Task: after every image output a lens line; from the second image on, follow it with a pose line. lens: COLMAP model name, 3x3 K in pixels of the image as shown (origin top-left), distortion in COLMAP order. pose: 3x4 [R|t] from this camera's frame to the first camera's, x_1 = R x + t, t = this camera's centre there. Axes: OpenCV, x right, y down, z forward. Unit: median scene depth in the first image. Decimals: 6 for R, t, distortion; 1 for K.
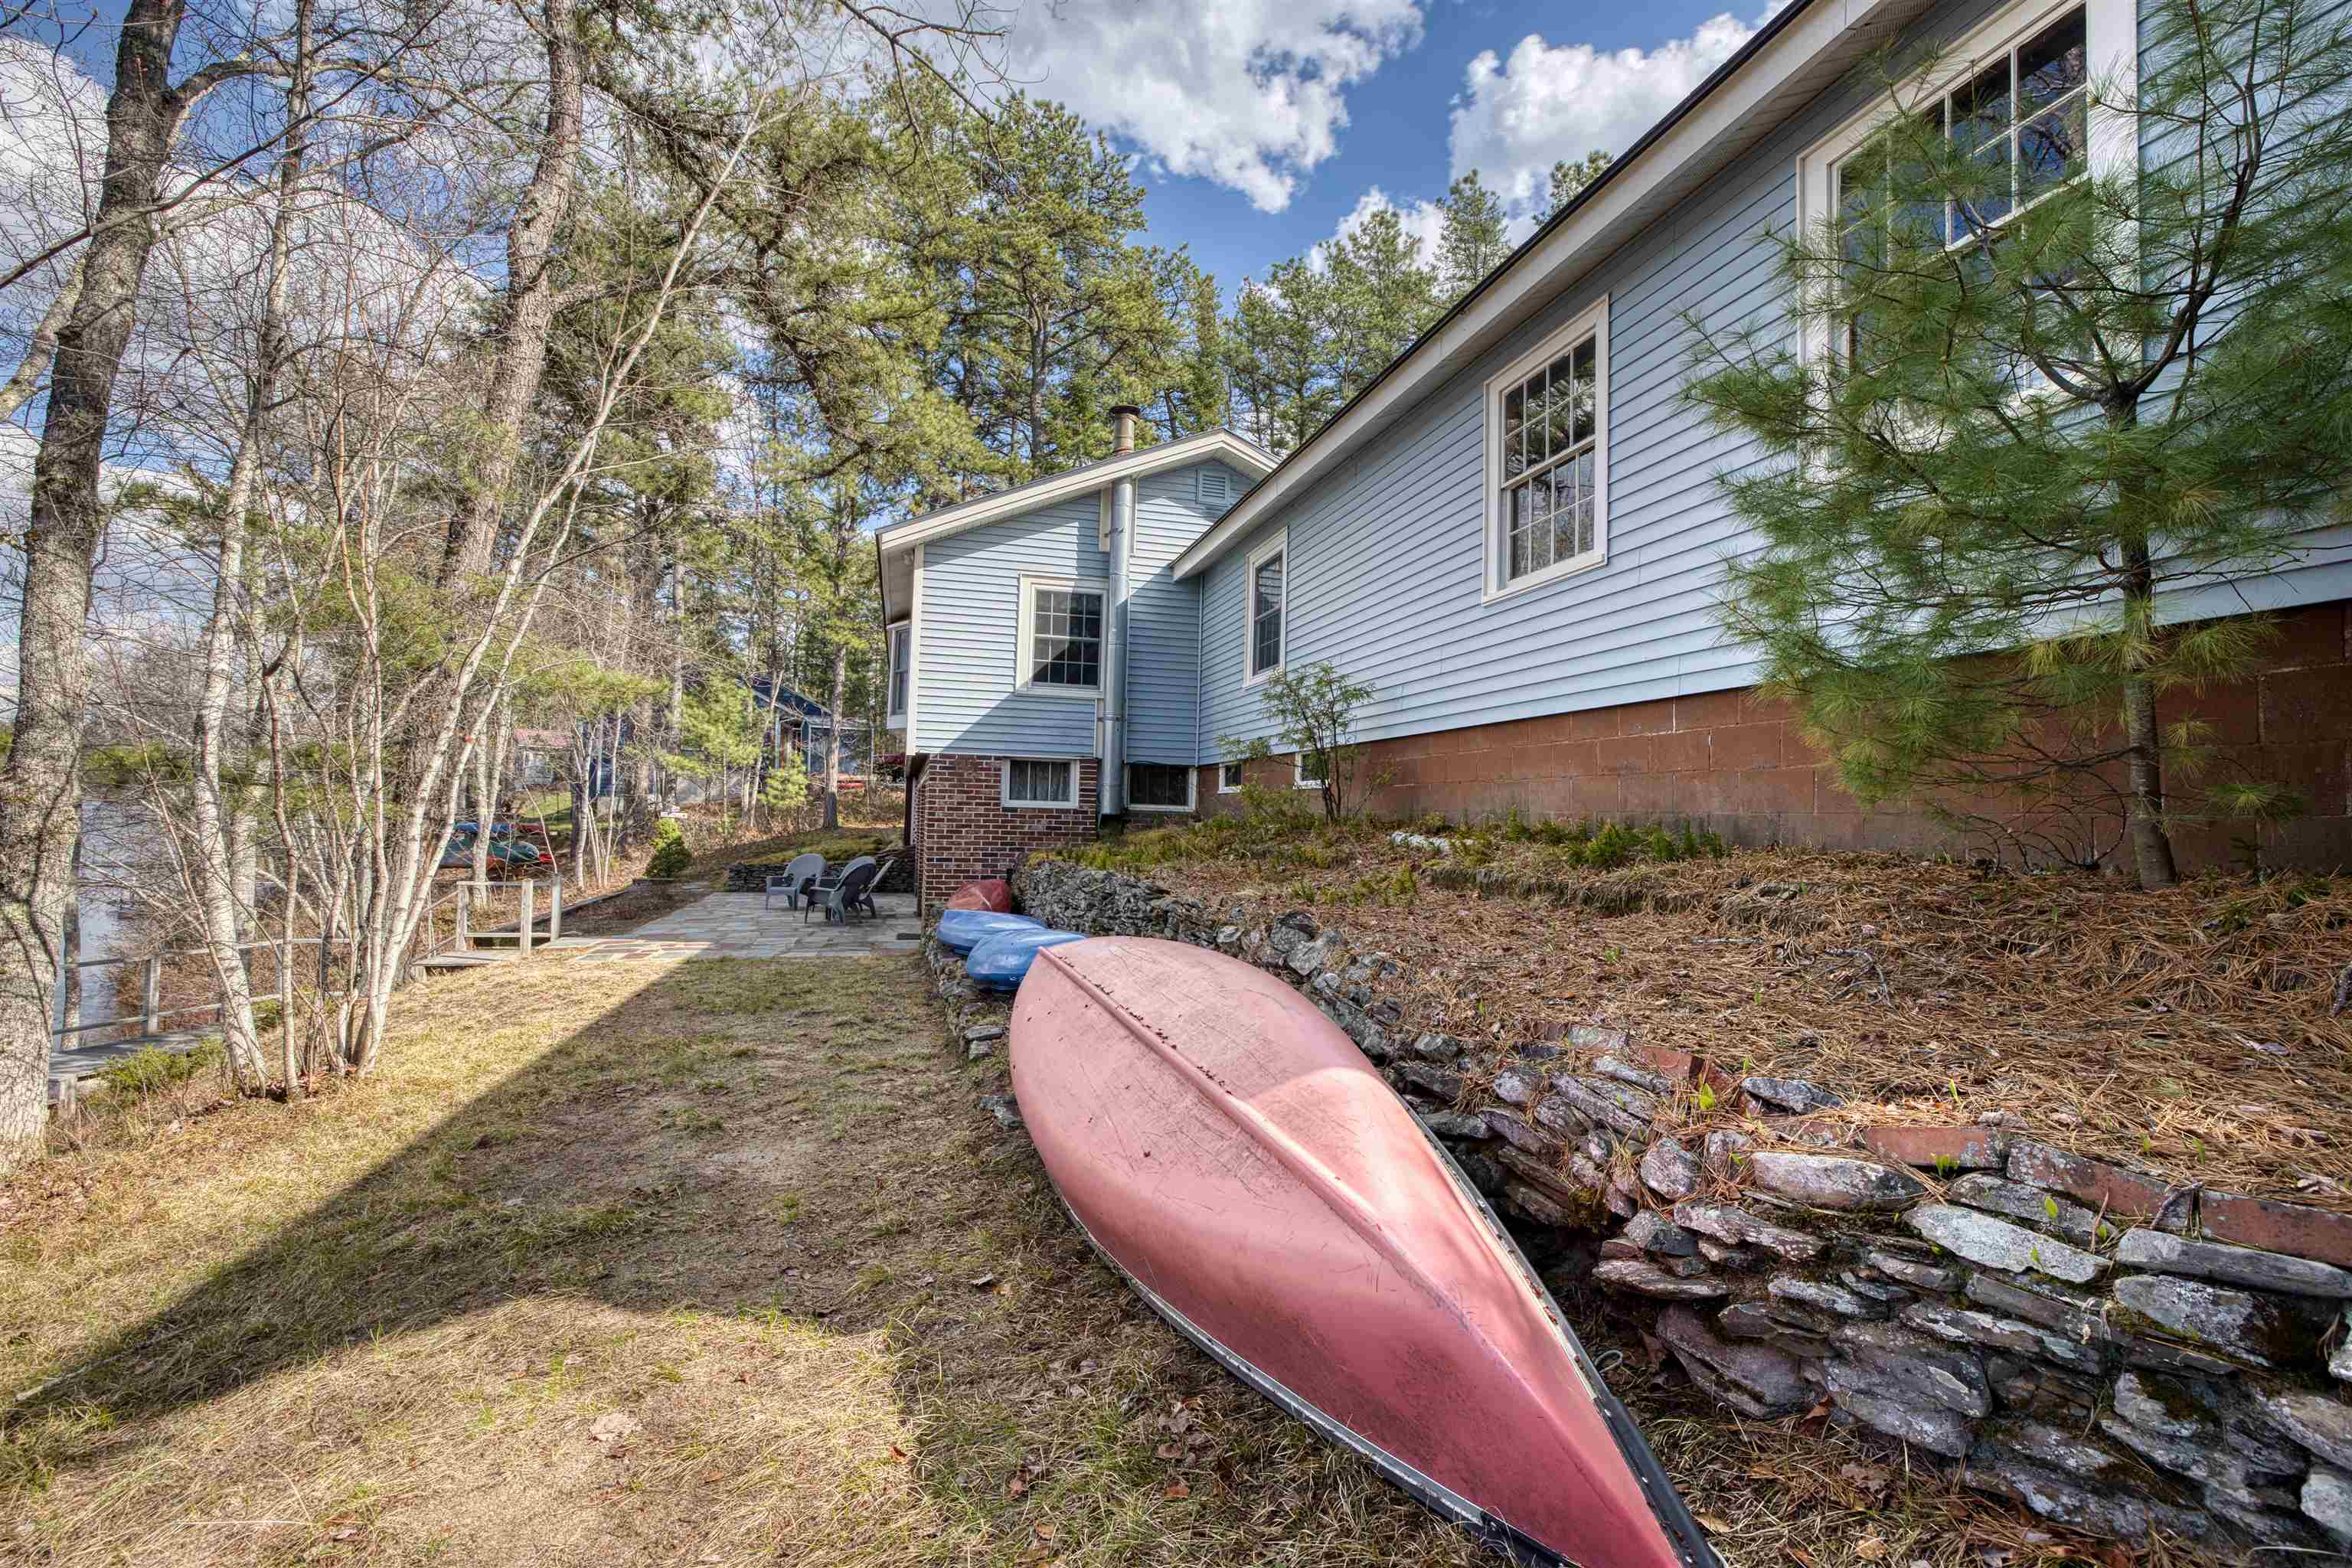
lens RADIAL K [[999.6, 0, 1173.1], [0, 999.6, 788.7], [0, 0, 1]] dist [-0.003682, 0.000025]
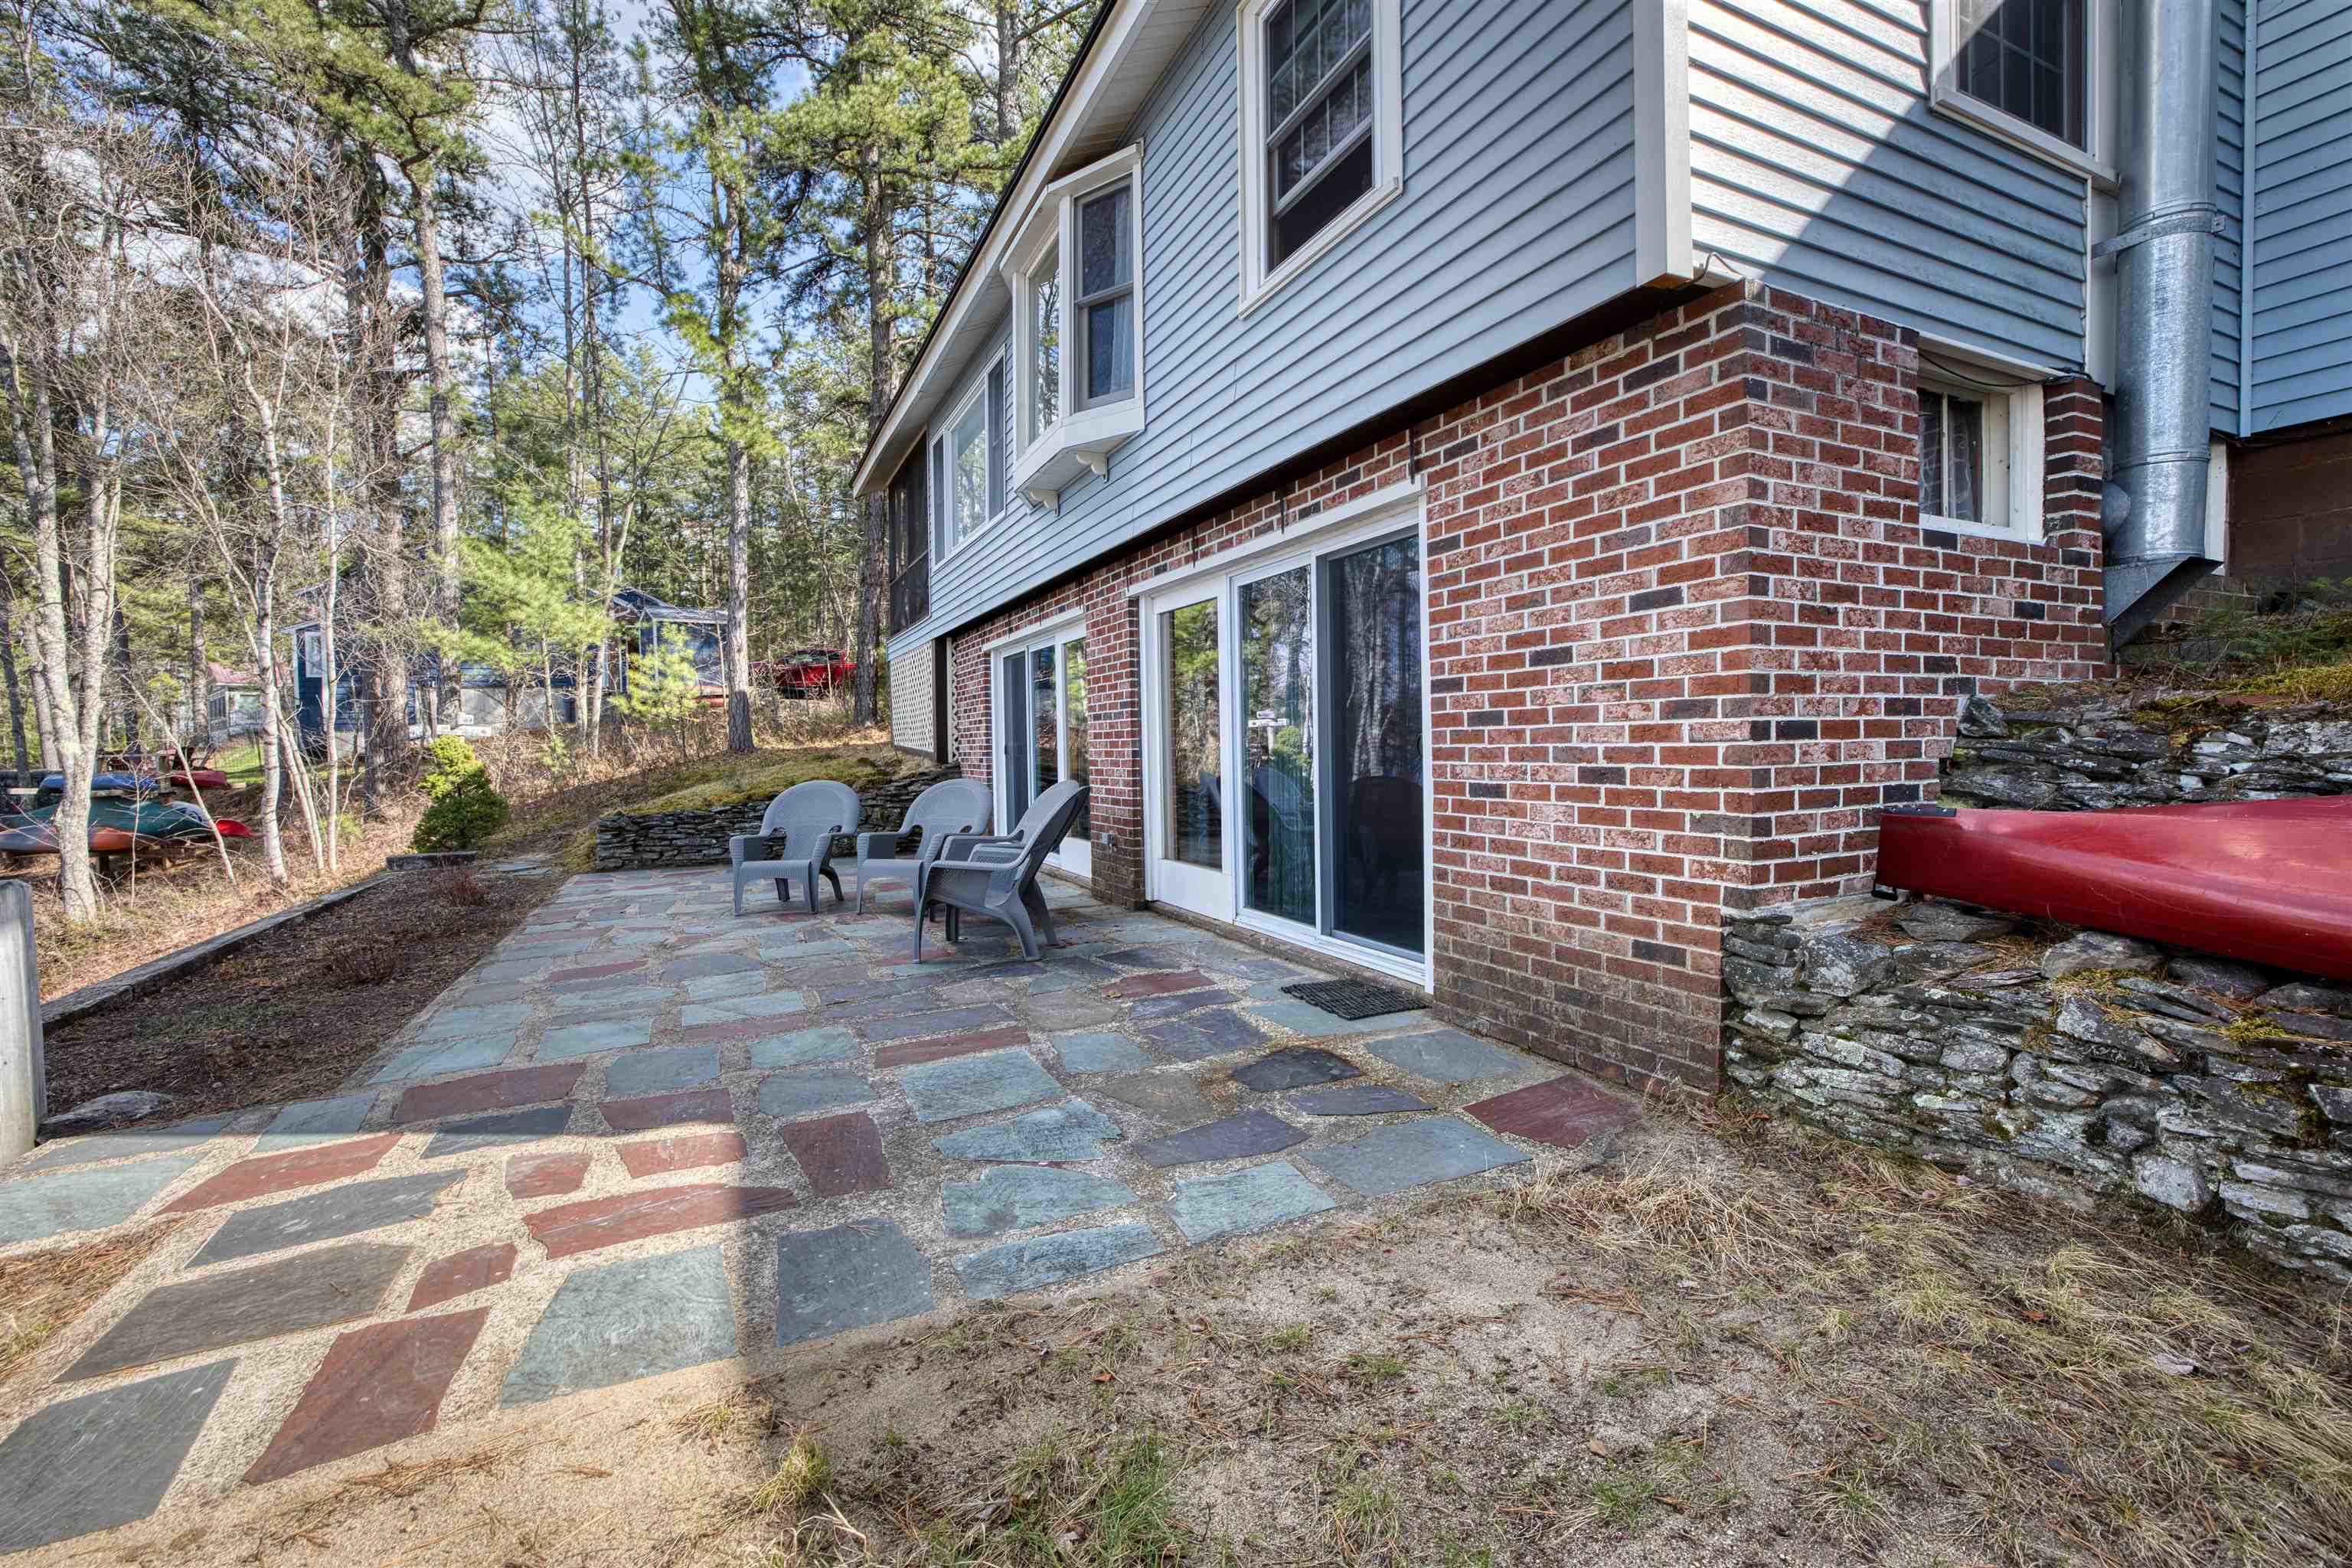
lens RADIAL K [[999.6, 0, 1180.0], [0, 999.6, 767.4], [0, 0, 1]] dist [-0.003682, 0.000025]
pose [[0.983210, -0.048997, 0.175778, -0.199759], [0.039888, 0.997690, 0.054990, 0.028832], [-0.178066, -0.047056, 0.982893, 0.372626]]
